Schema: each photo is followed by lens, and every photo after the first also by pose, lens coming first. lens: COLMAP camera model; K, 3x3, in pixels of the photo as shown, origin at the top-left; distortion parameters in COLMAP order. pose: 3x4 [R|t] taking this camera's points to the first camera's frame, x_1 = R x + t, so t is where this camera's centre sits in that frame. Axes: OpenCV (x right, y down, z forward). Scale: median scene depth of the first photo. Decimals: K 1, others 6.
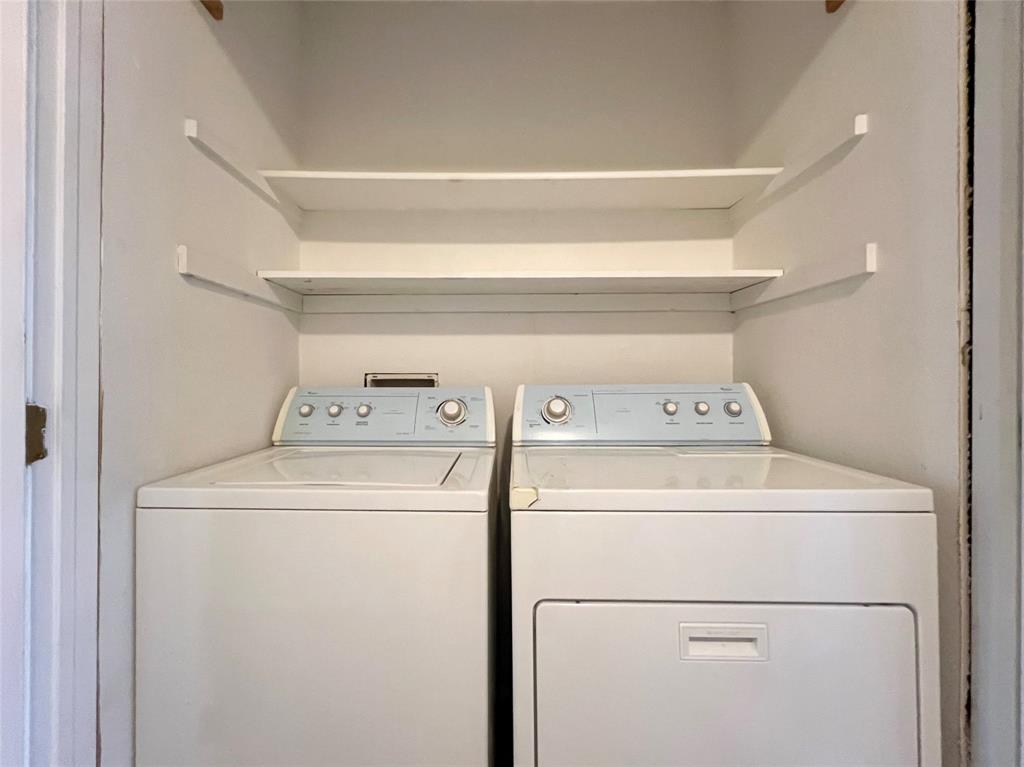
lens RADIAL K [[448.8, 0, 518.9], [0, 448.8, 383.4], [0, 0, 1]] dist [-0.000297, -0.000132]
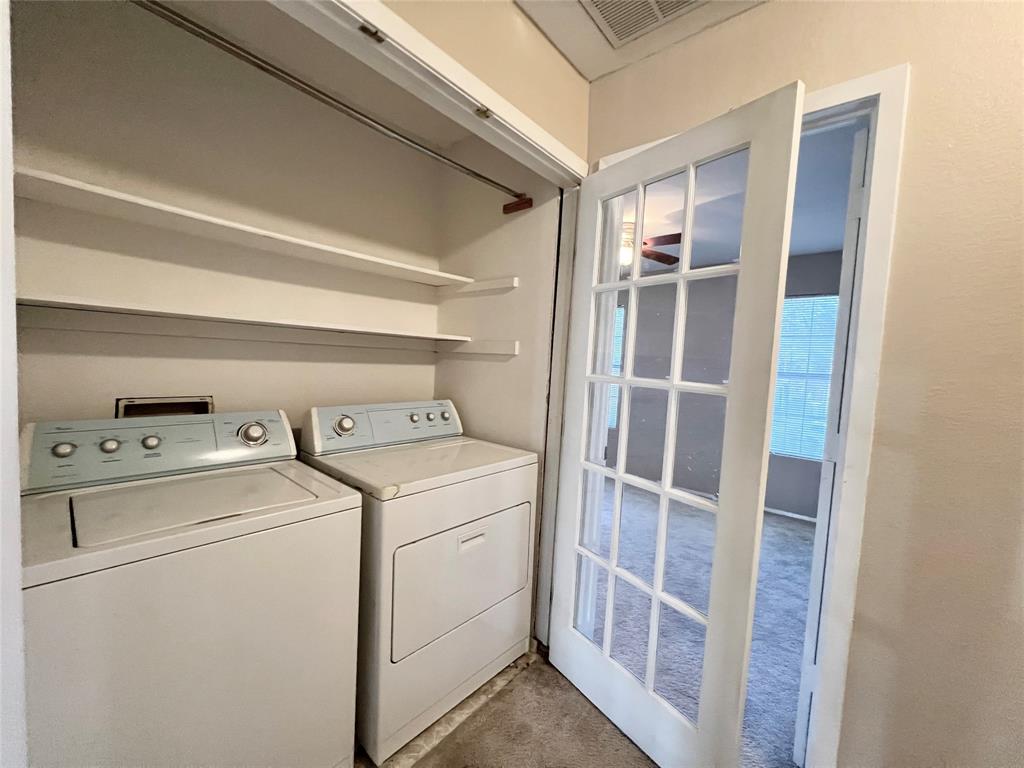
lens RADIAL K [[448.8, 0, 518.9], [0, 448.8, 383.9], [0, 0, 1]] dist [-0.000297, -0.000132]
pose [[0.610774, -0.023562, 0.791454, -0.705218], [-0.059317, 0.995387, 0.075409, -0.211975], [-0.789580, -0.093005, 0.606559, -0.251108]]
